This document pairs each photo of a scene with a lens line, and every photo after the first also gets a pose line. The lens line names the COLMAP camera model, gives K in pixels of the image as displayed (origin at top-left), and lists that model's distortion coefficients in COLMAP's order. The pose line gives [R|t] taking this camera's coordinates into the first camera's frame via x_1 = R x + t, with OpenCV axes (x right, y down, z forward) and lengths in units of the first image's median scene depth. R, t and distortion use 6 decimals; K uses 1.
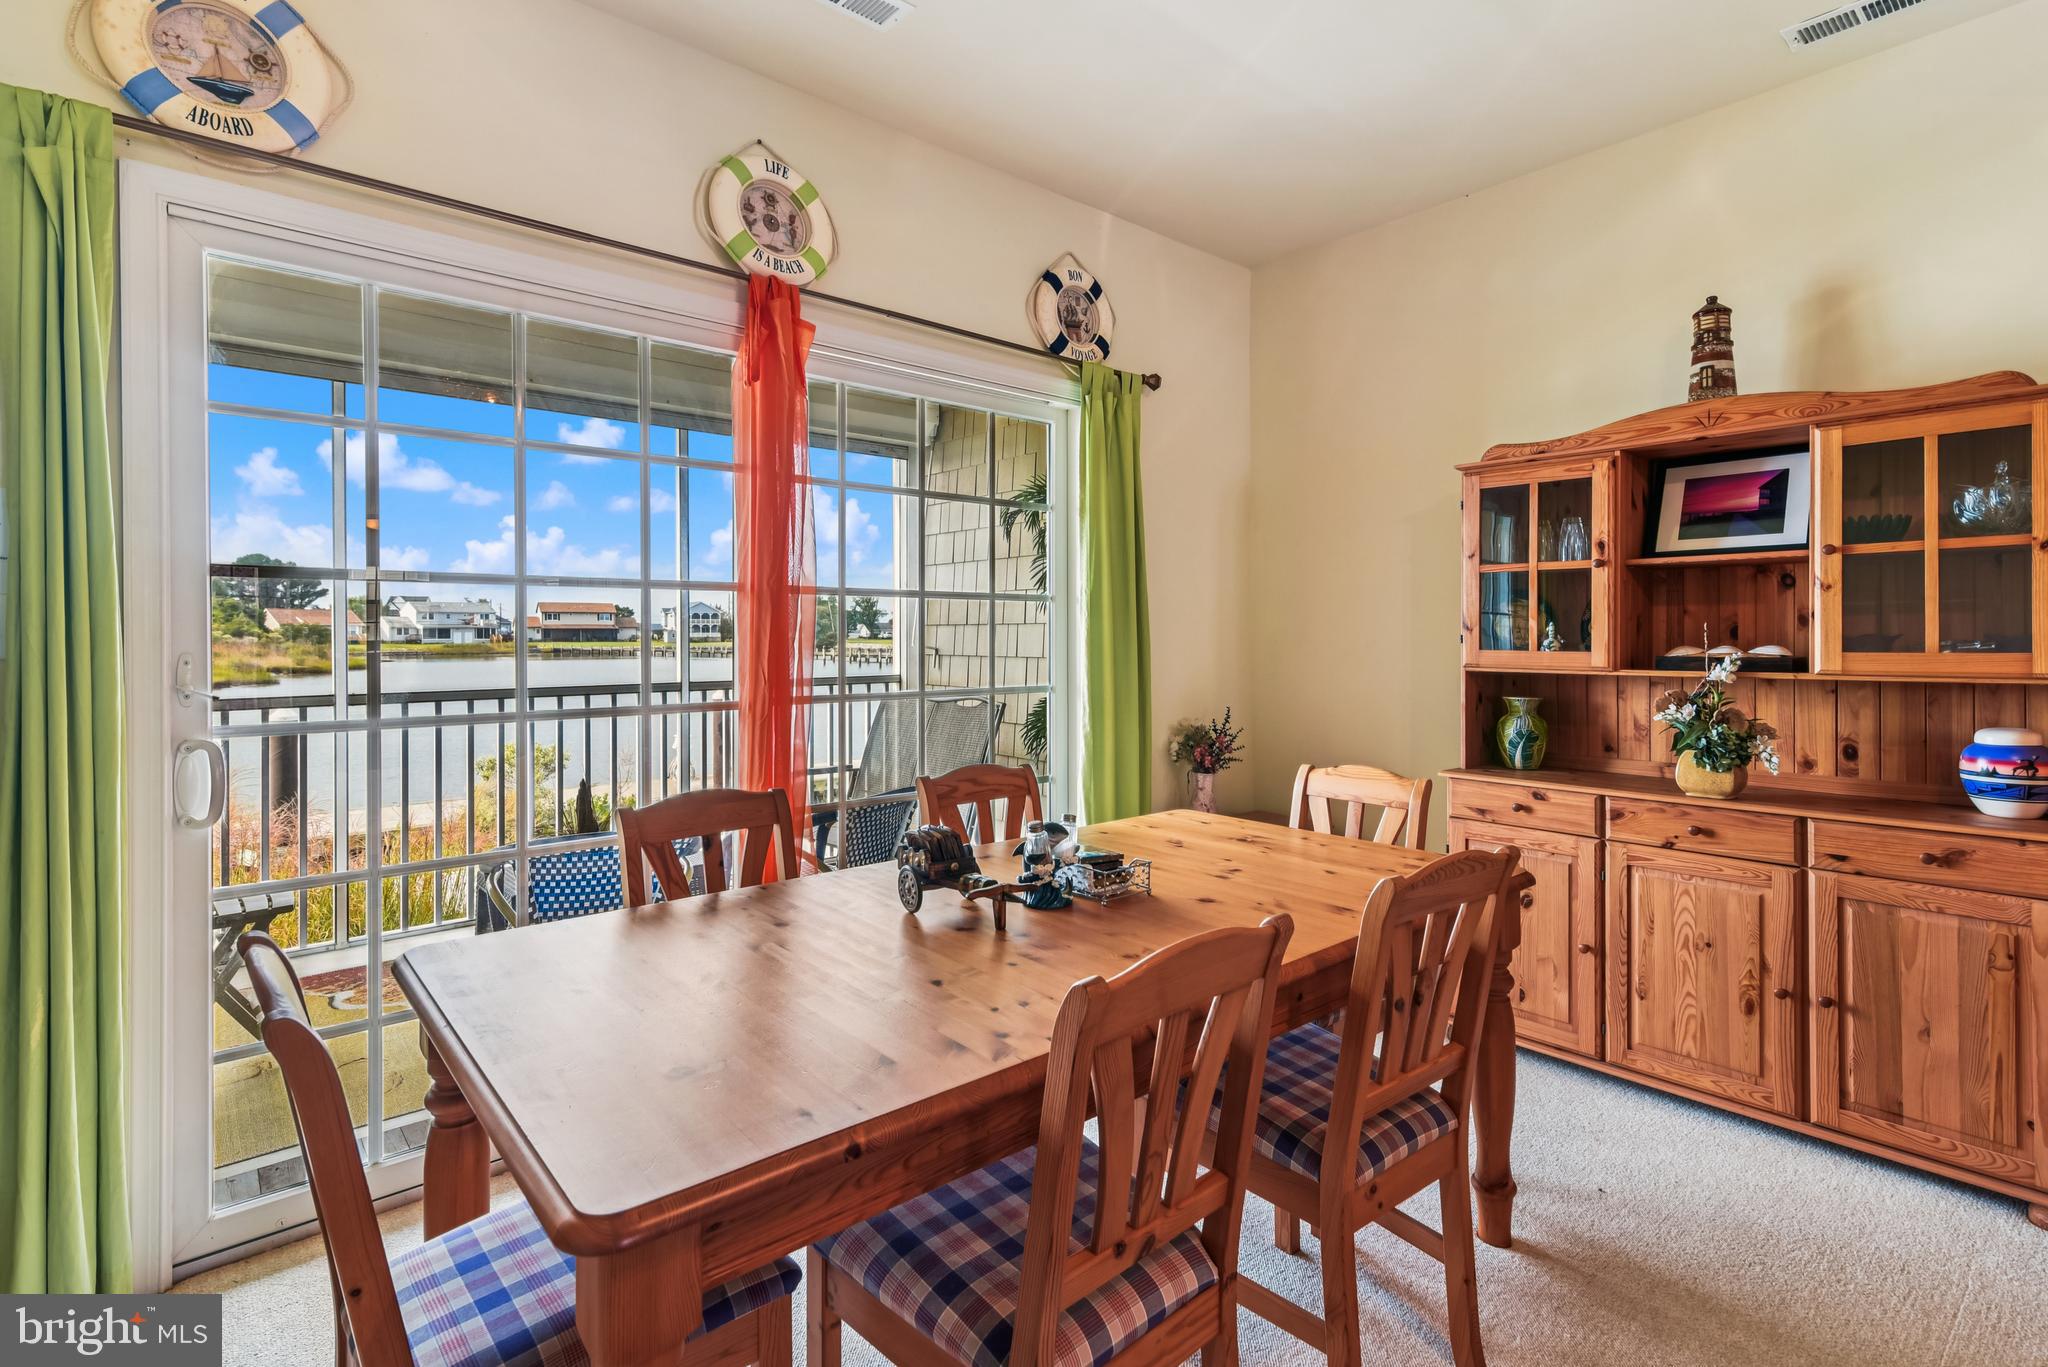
lens RADIAL K [[969.9, 0, 1029.3], [0, 969.9, 642.6], [0, 0, 1]] dist [0.015297, -0.000195]
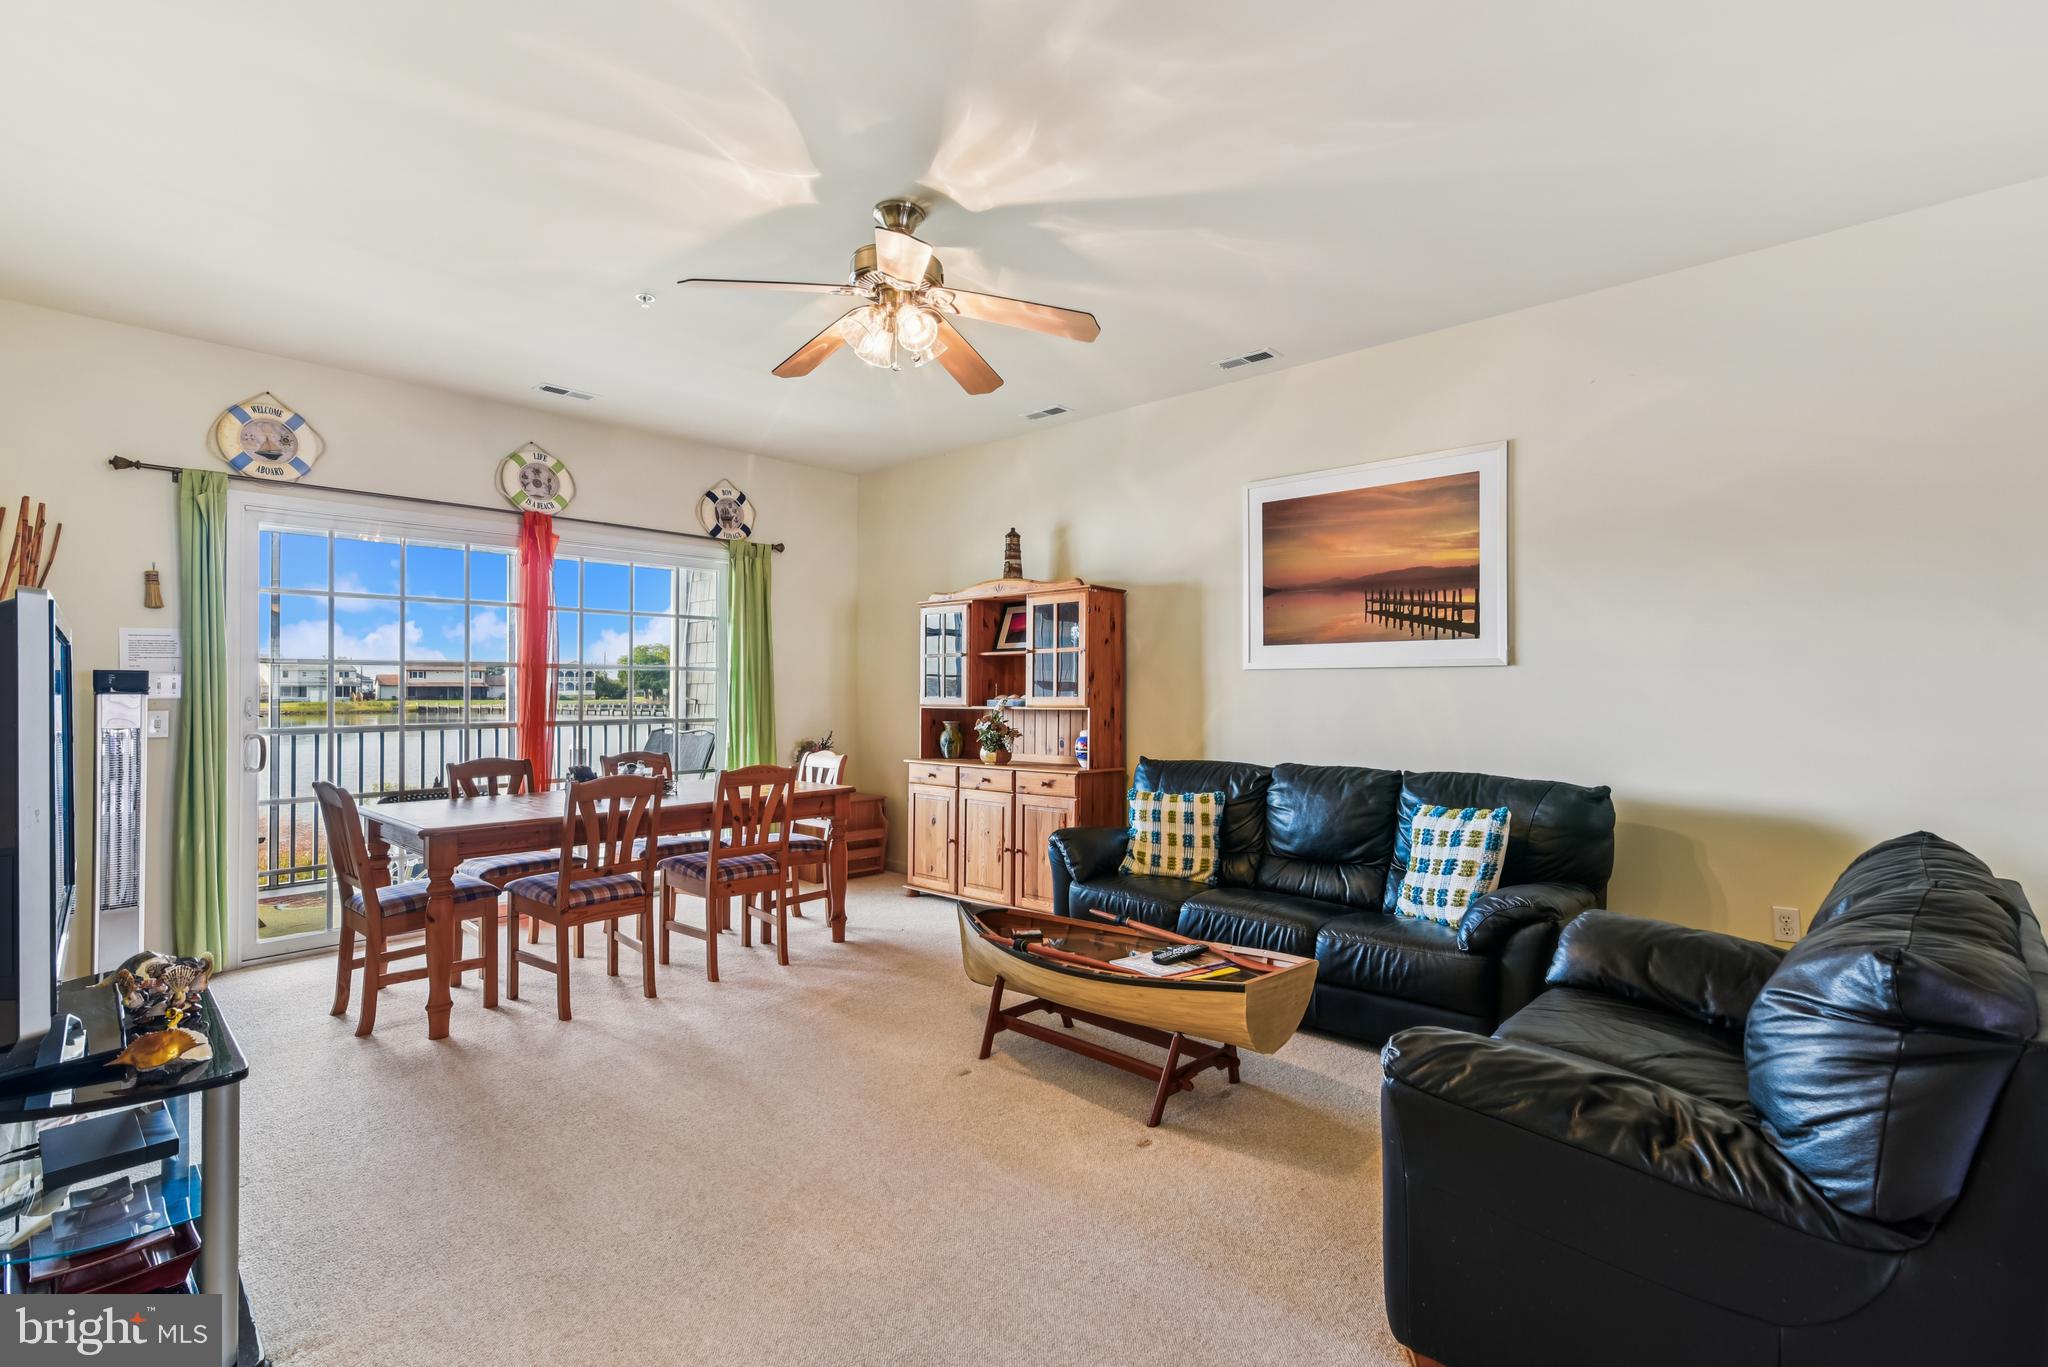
lens RADIAL K [[942.3, 0, 1024.0], [0, 942.3, 683.5], [0, 0, 1]] dist [0.010834, 0.000150]
pose [[0.993493, 0.000442, 0.113889, 0.485880], [0.001586, 0.999842, -0.017716, 0.014967], [-0.113879, 0.017781, 0.993336, -0.991385]]
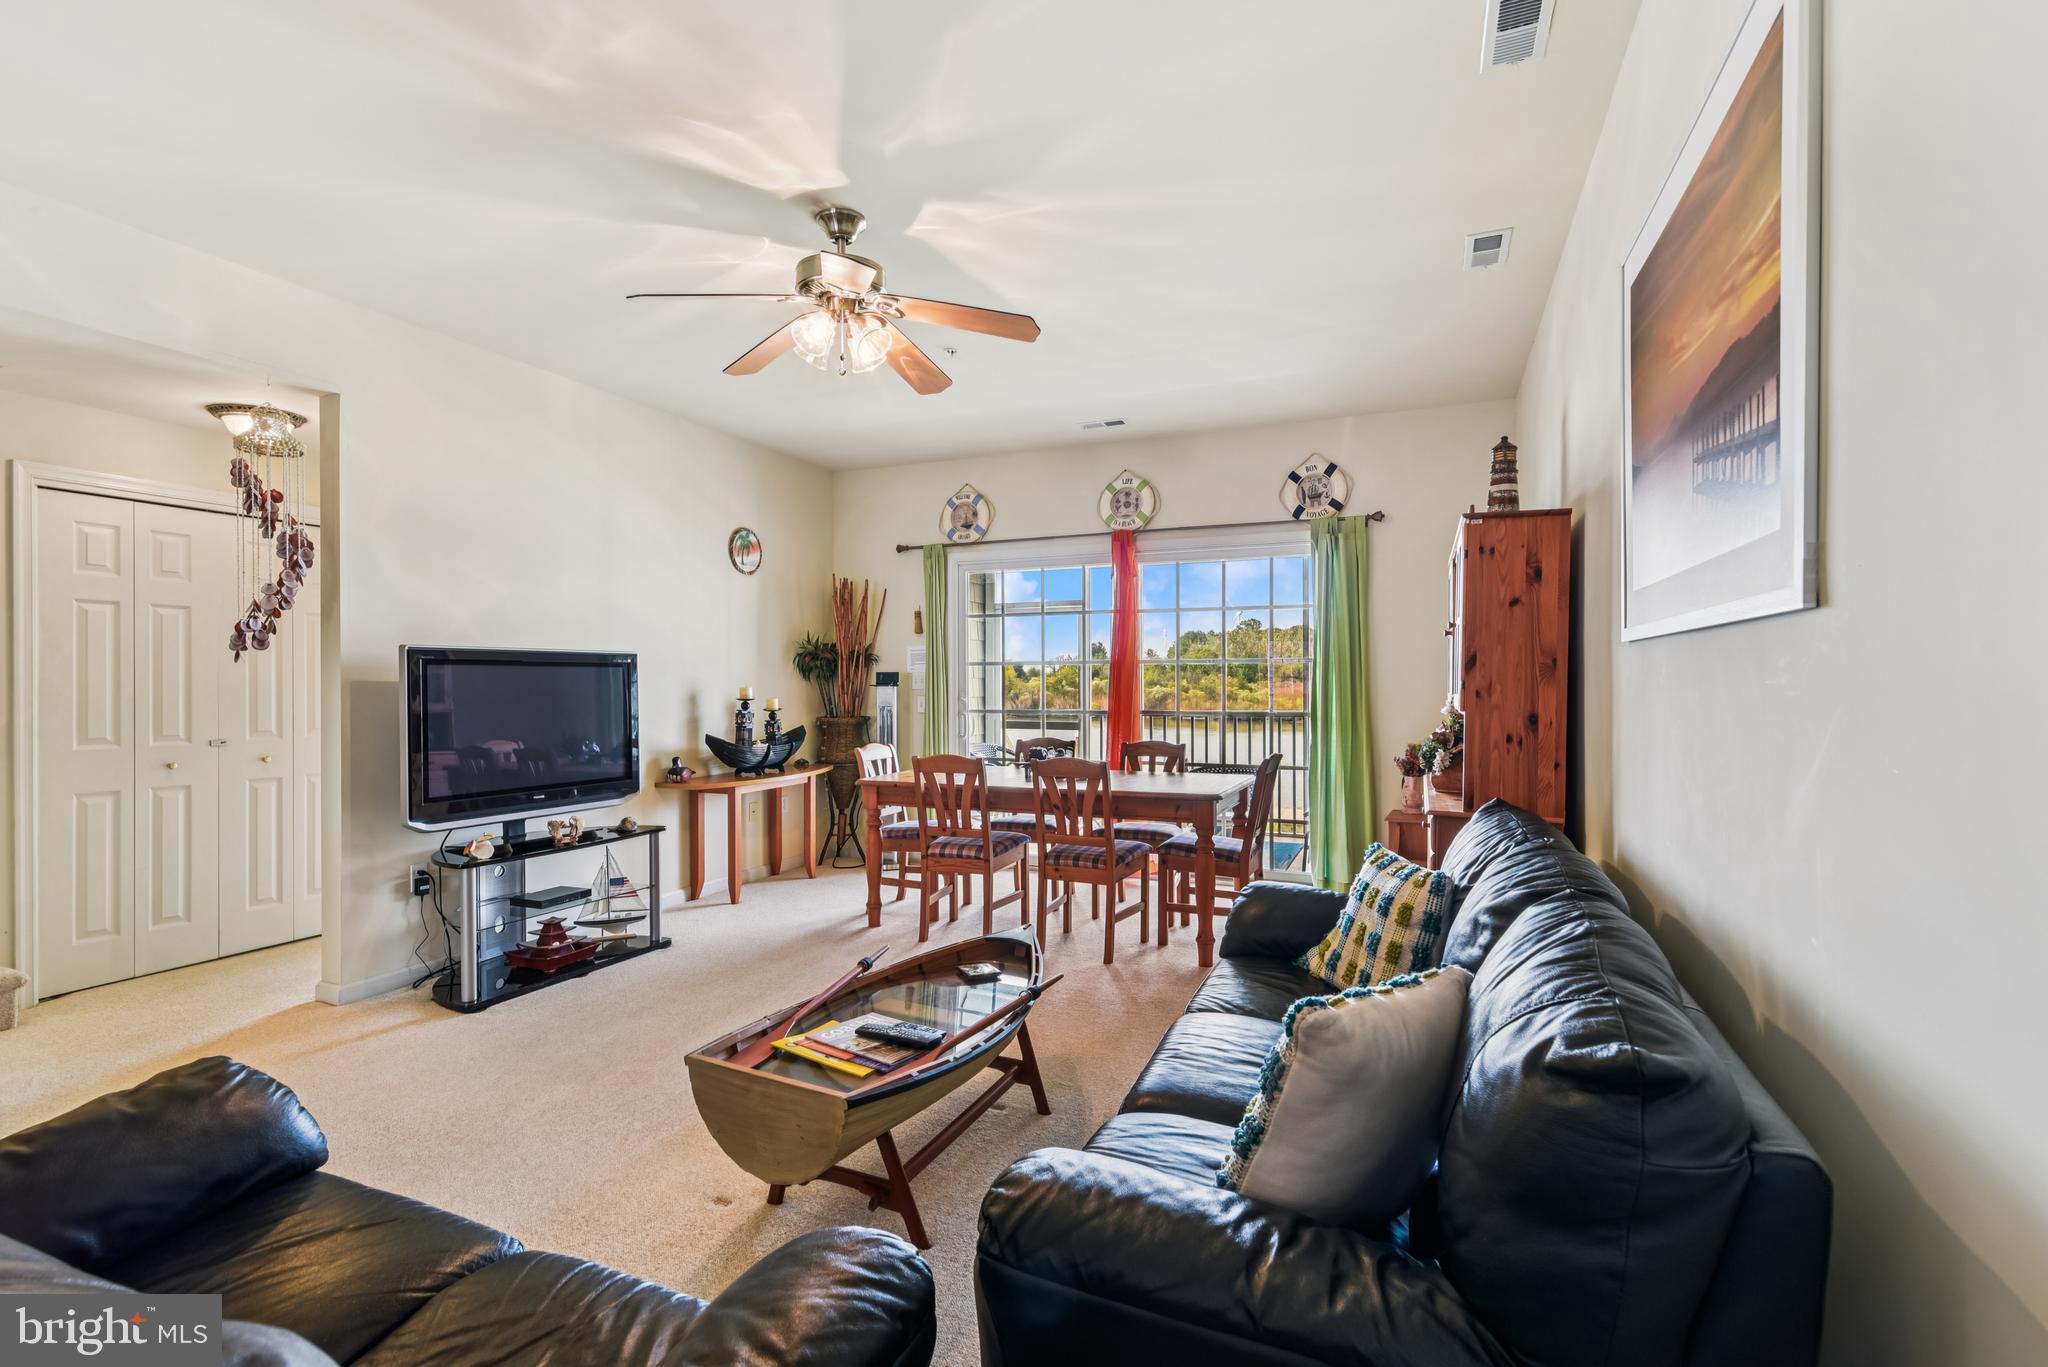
lens RADIAL K [[935.2, 0, 1019.2], [0, 935.2, 692.1], [0, 0, 1]] dist [0.011134, -0.000162]
pose [[0.442545, 0.009056, -0.896701, 1.554569], [-0.005436, 0.999958, 0.007416, 0.000087], [0.896730, 0.001593, 0.442576, -0.206786]]
